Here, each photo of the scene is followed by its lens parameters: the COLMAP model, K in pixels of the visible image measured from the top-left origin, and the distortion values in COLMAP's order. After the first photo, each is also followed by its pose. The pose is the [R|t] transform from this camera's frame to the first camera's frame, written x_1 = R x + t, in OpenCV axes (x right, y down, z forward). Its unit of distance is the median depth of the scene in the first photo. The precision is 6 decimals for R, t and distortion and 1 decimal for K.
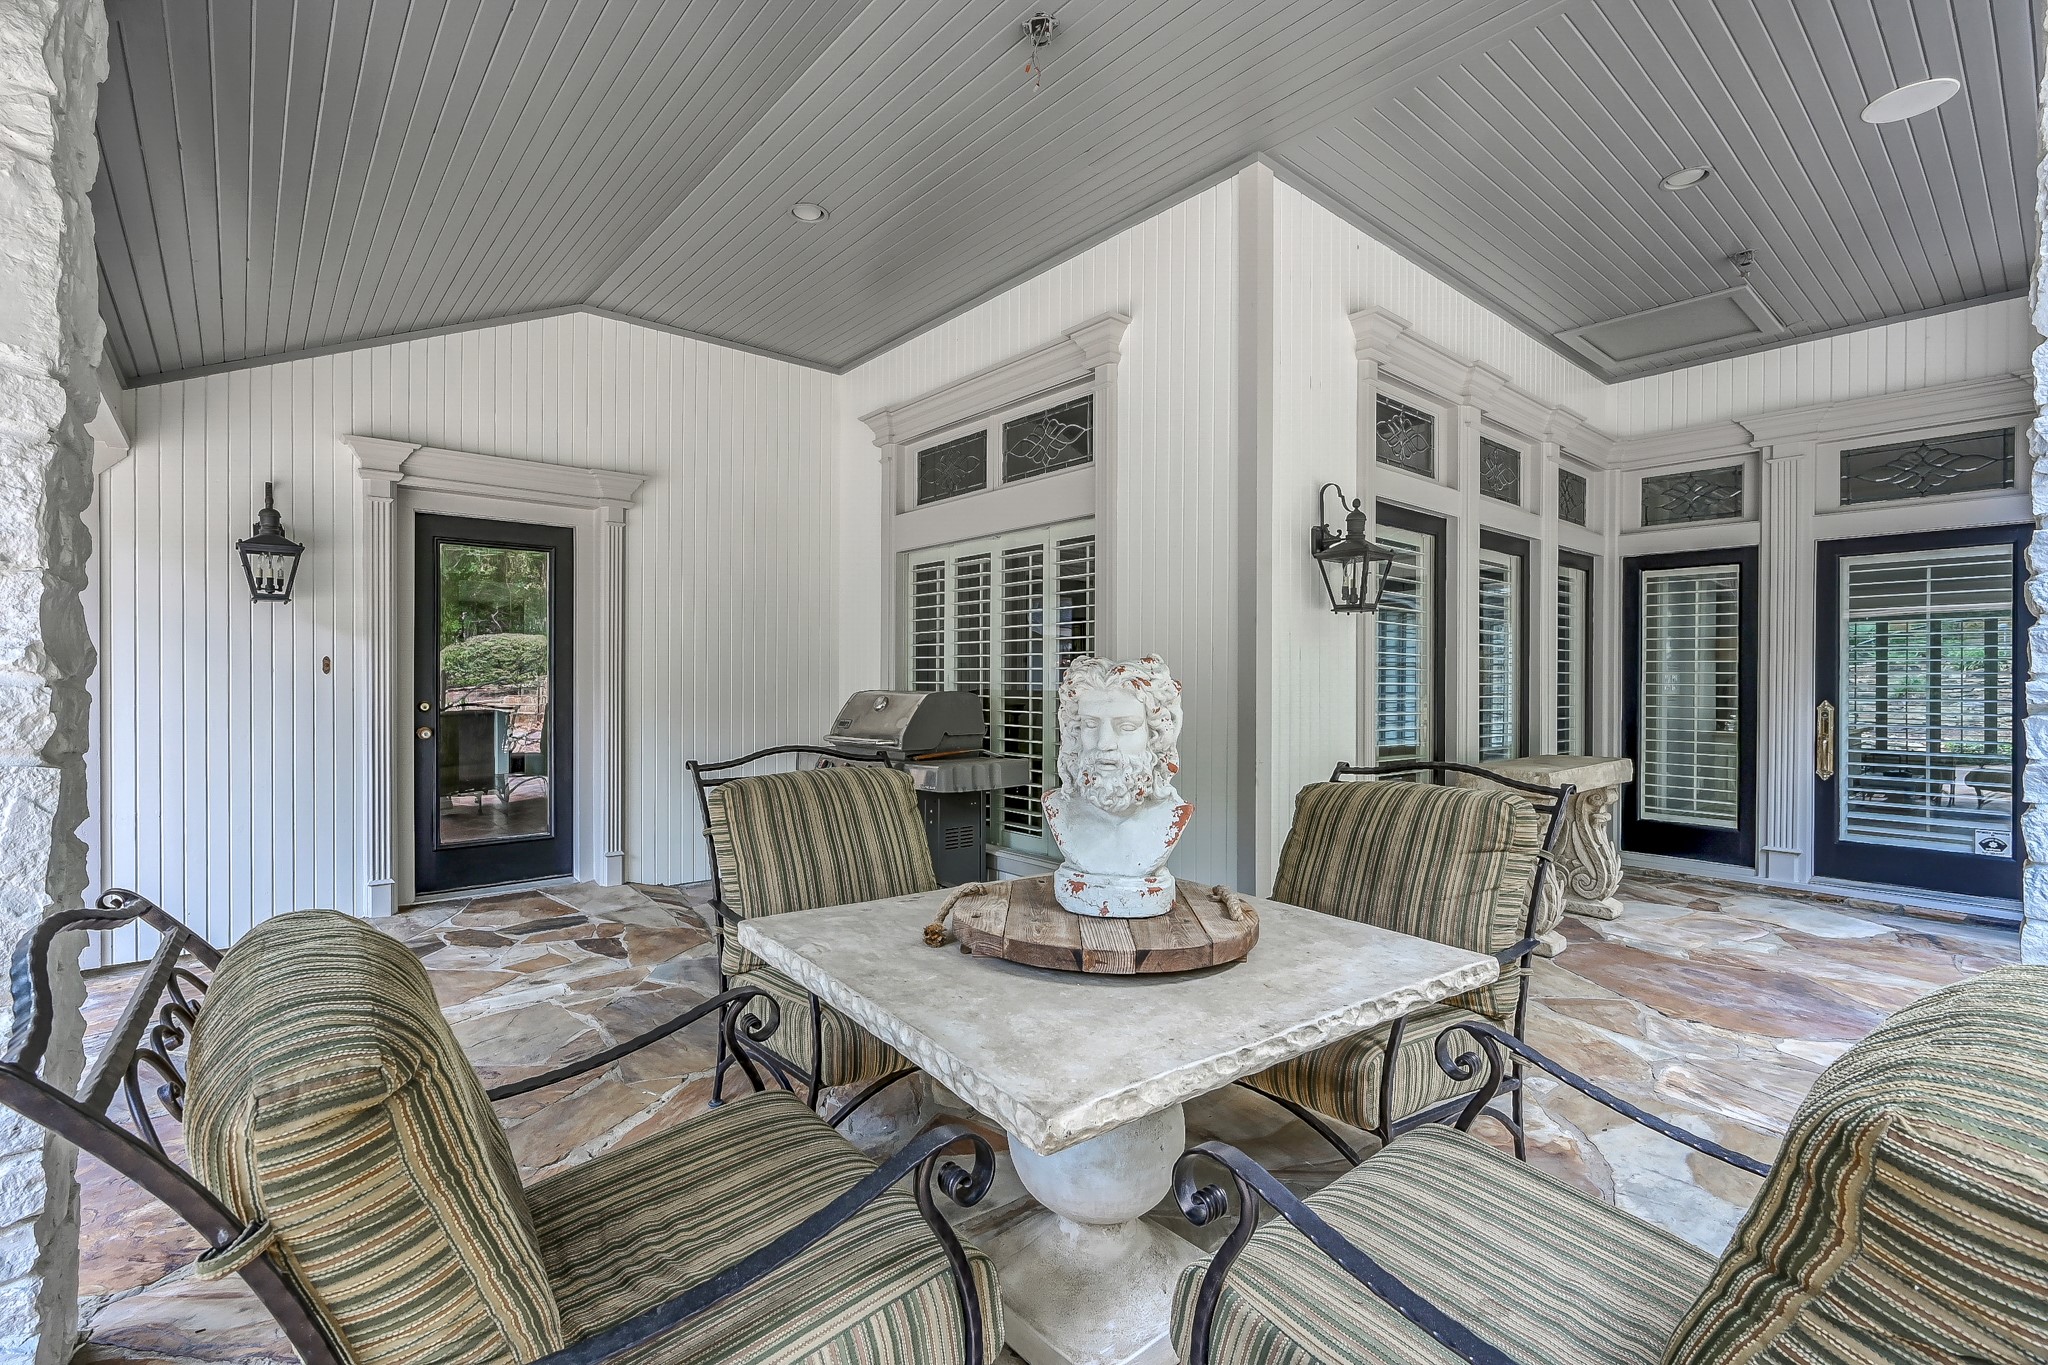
lens RADIAL K [[904.9, 0, 1022.1], [0, 904.9, 676.7], [0, 0, 1]] dist [-0.000446, -0.000009]
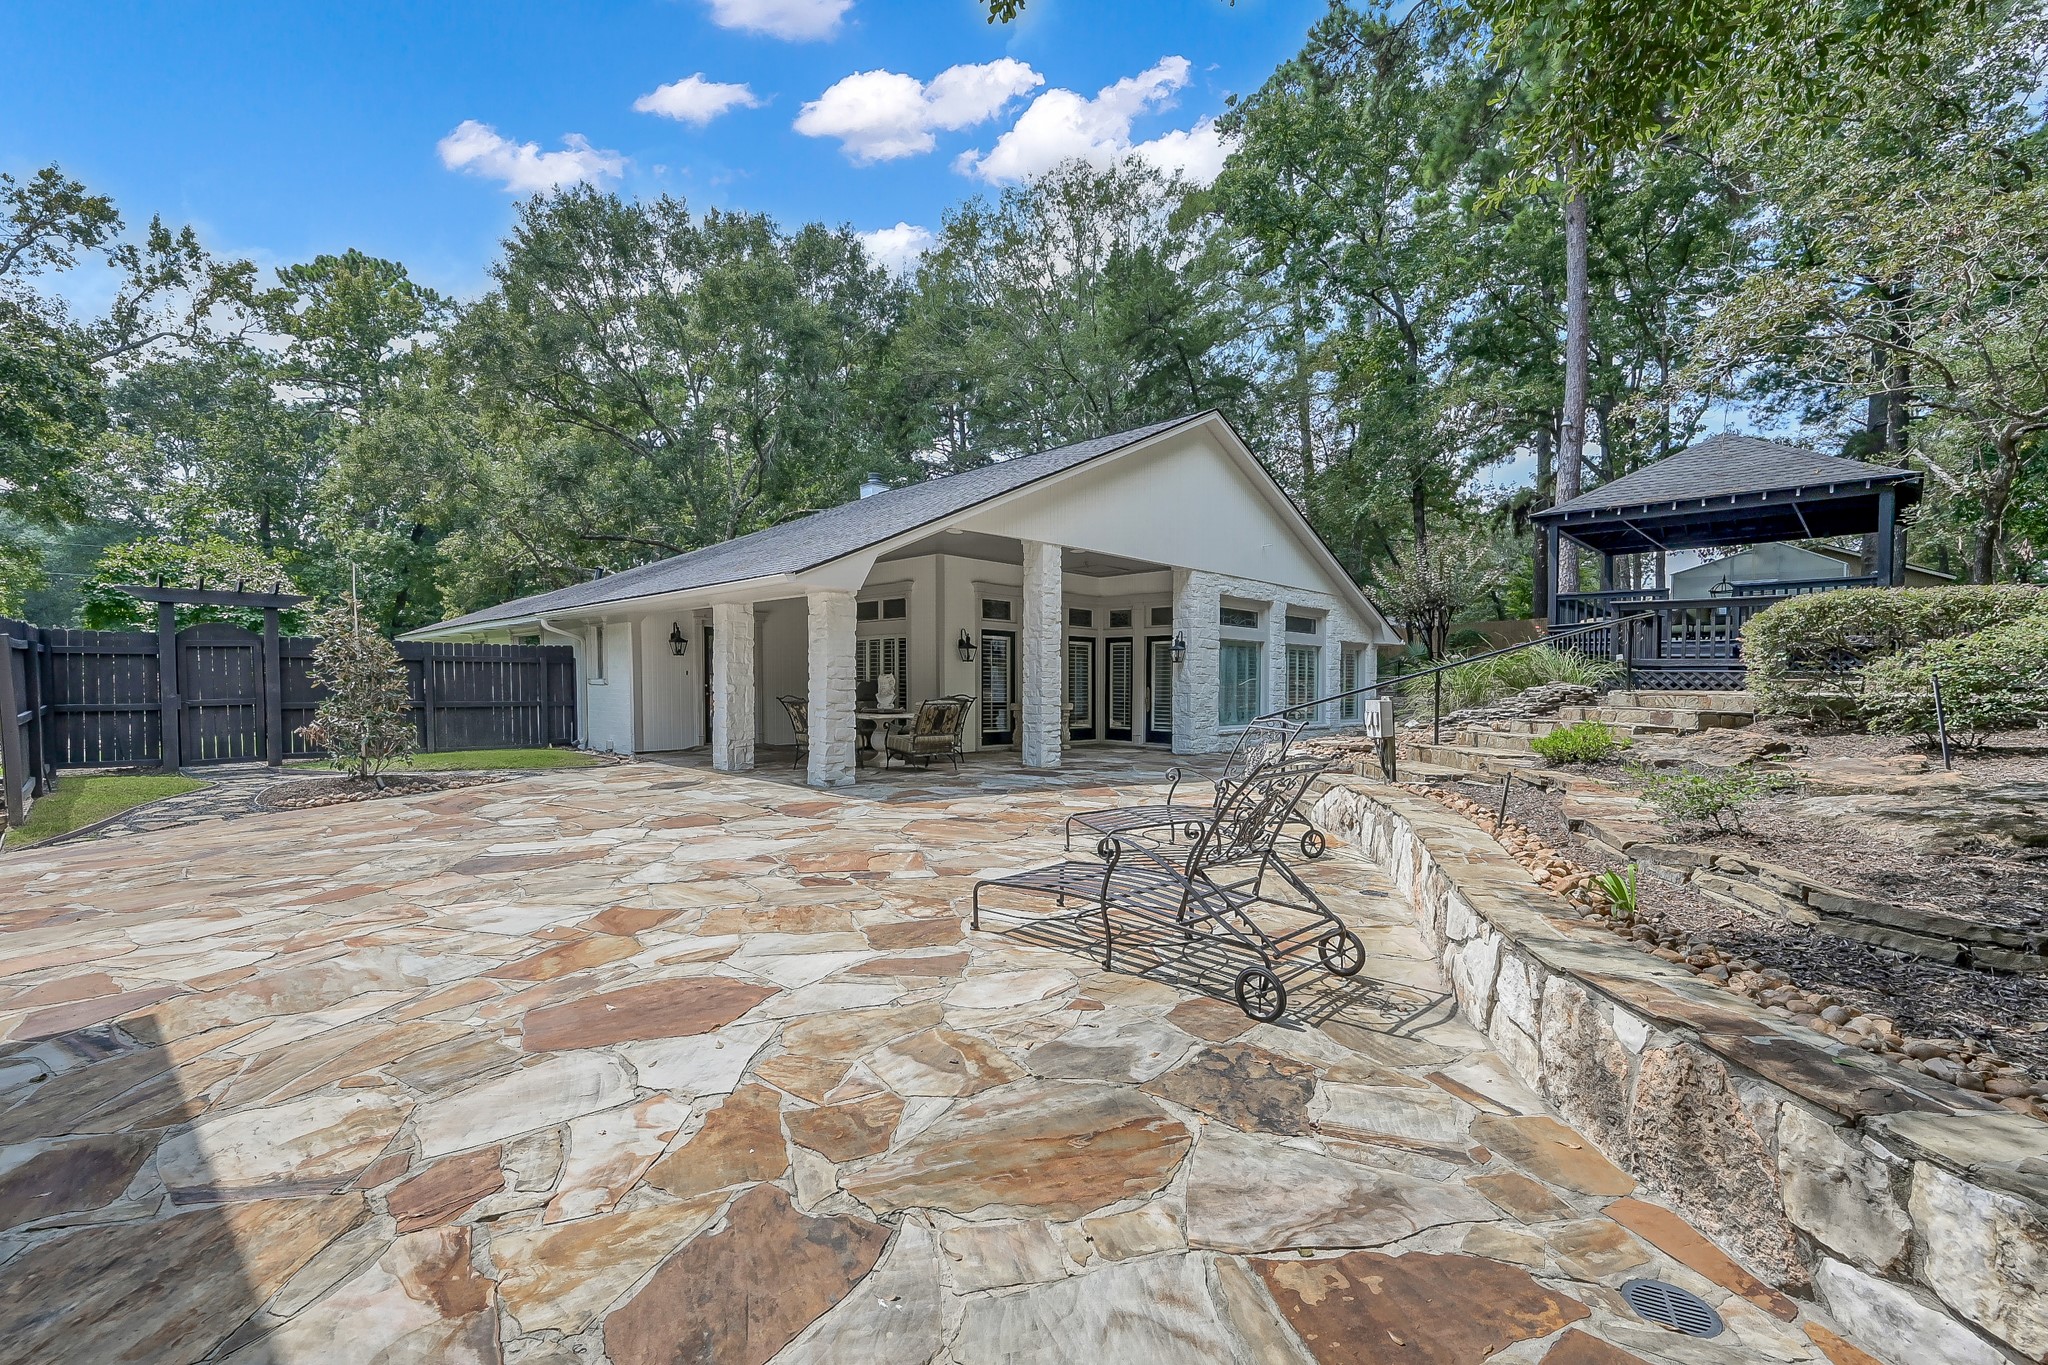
lens RADIAL K [[847.1, 0, 1026.7], [0, 847.1, 688.9], [0, 0, 1]] dist [0.002696, 0.000167]
pose [[0.997032, 0.005693, 0.076772, 0.238438], [-0.005932, 0.999978, 0.002889, 0.027941], [-0.076754, -0.003336, 0.997044, -1.920909]]
